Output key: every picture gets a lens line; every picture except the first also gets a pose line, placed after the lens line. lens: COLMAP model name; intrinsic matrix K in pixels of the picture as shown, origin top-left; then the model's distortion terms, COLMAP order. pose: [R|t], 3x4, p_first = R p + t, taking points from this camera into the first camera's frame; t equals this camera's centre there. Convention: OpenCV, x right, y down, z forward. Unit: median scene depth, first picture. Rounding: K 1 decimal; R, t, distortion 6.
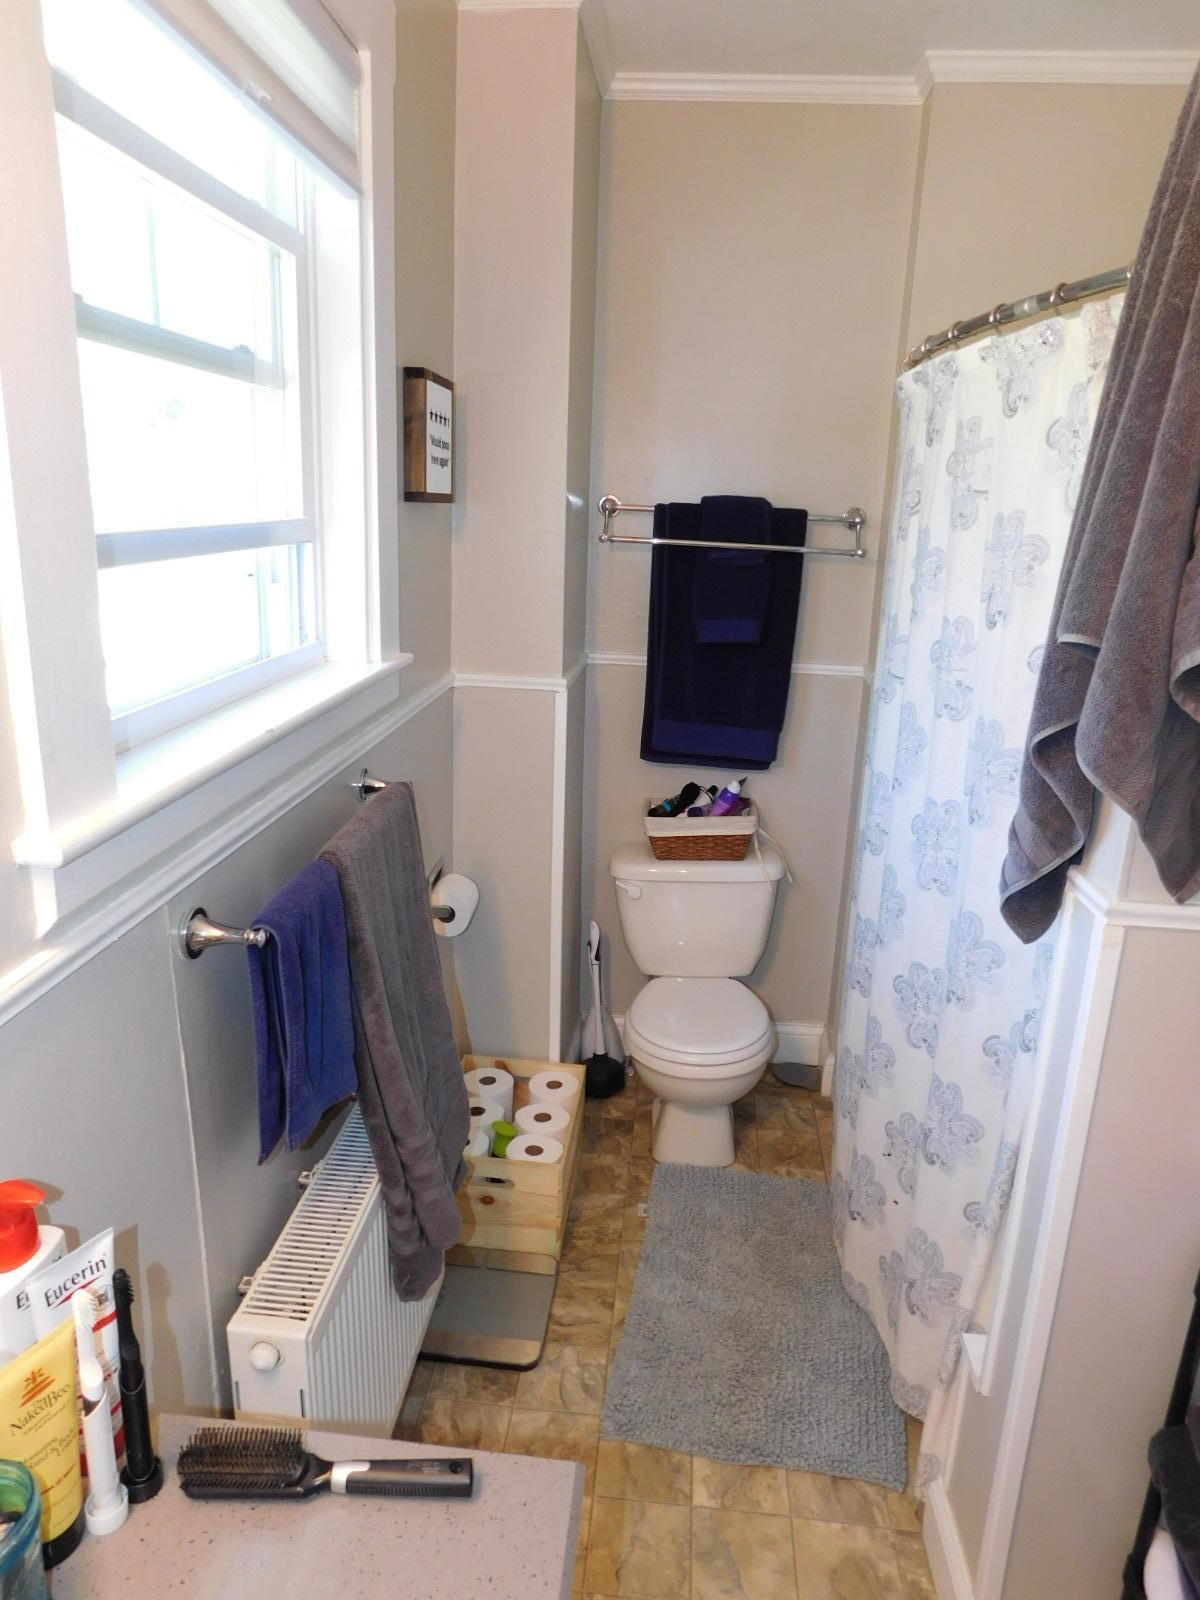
lens RADIAL K [[1052.2, 0, 602.1], [0, 1052.2, 804.2], [0, 0, 1]] dist [-0.056710, 0.038768]
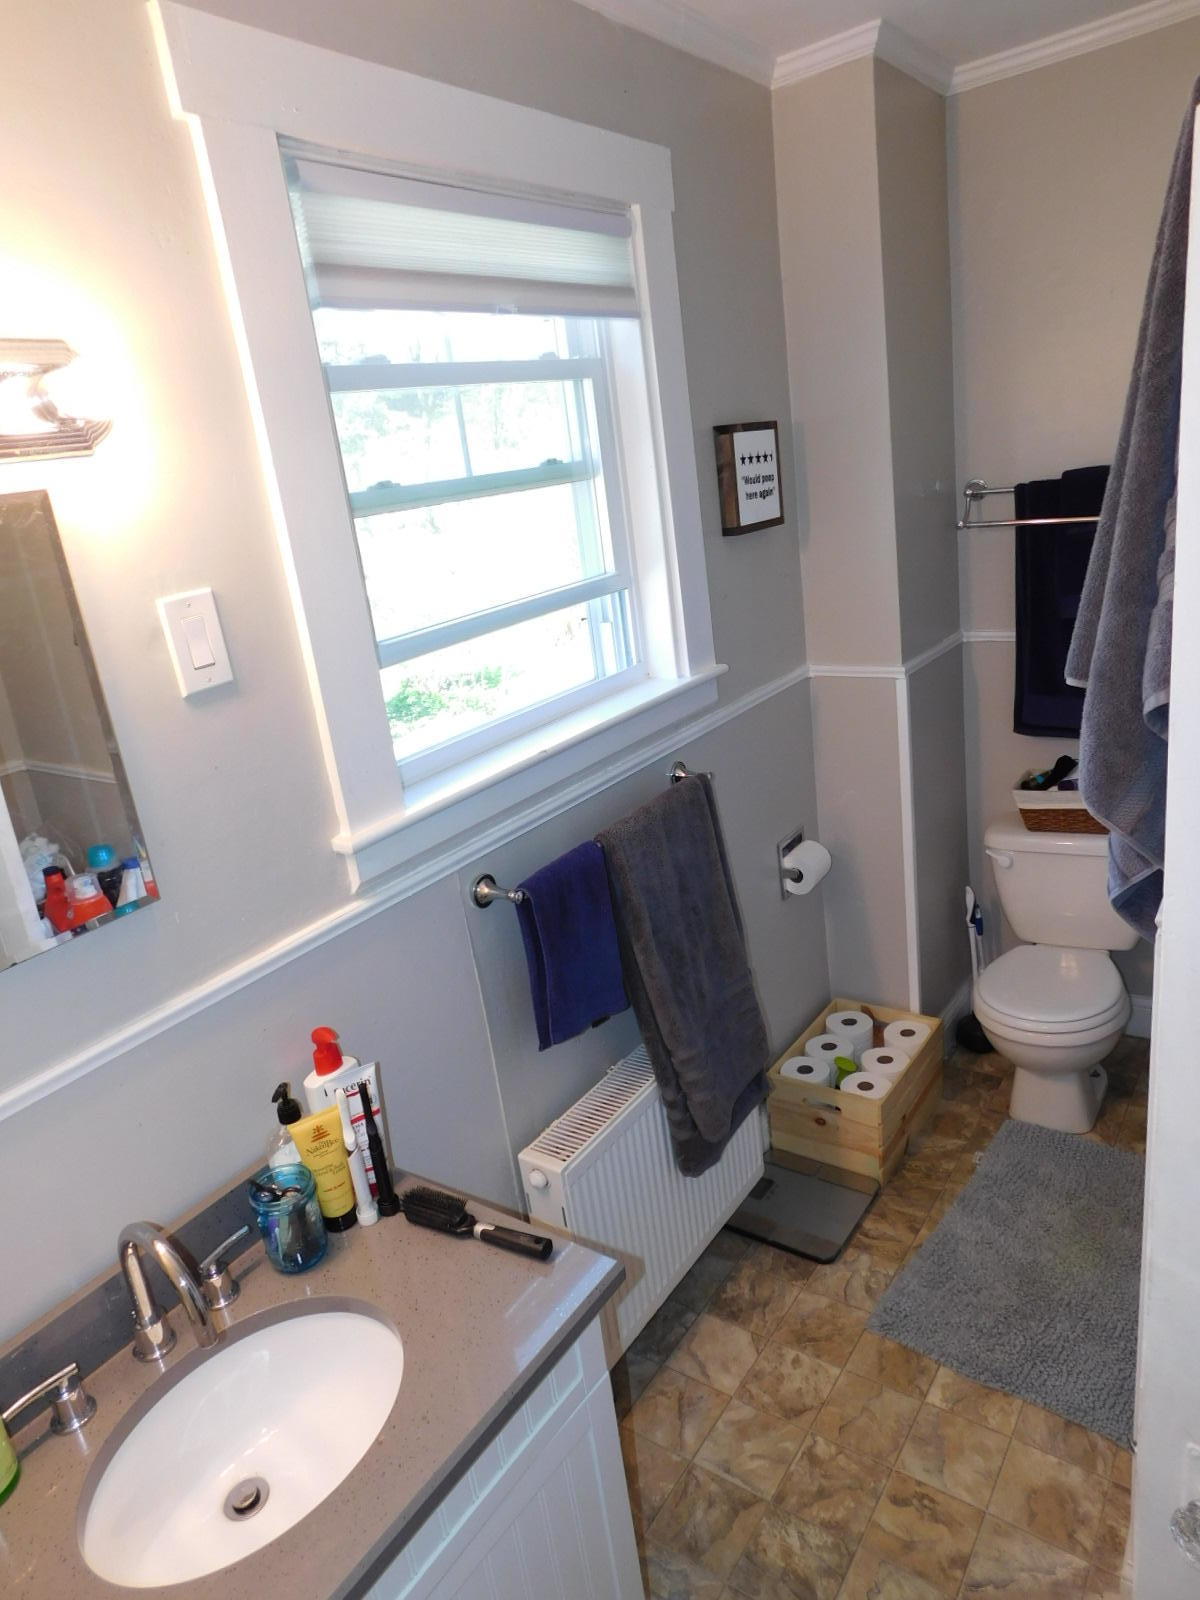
lens RADIAL K [[1052.2, 0, 603.9], [0, 1052.2, 808.6], [0, 0, 1]] dist [-0.056710, 0.038768]
pose [[0.855211, 0.022358, -0.517798, 0.325392], [0.011131, 0.998046, 0.061477, -0.052110], [0.518161, -0.058340, 0.853291, -0.120244]]
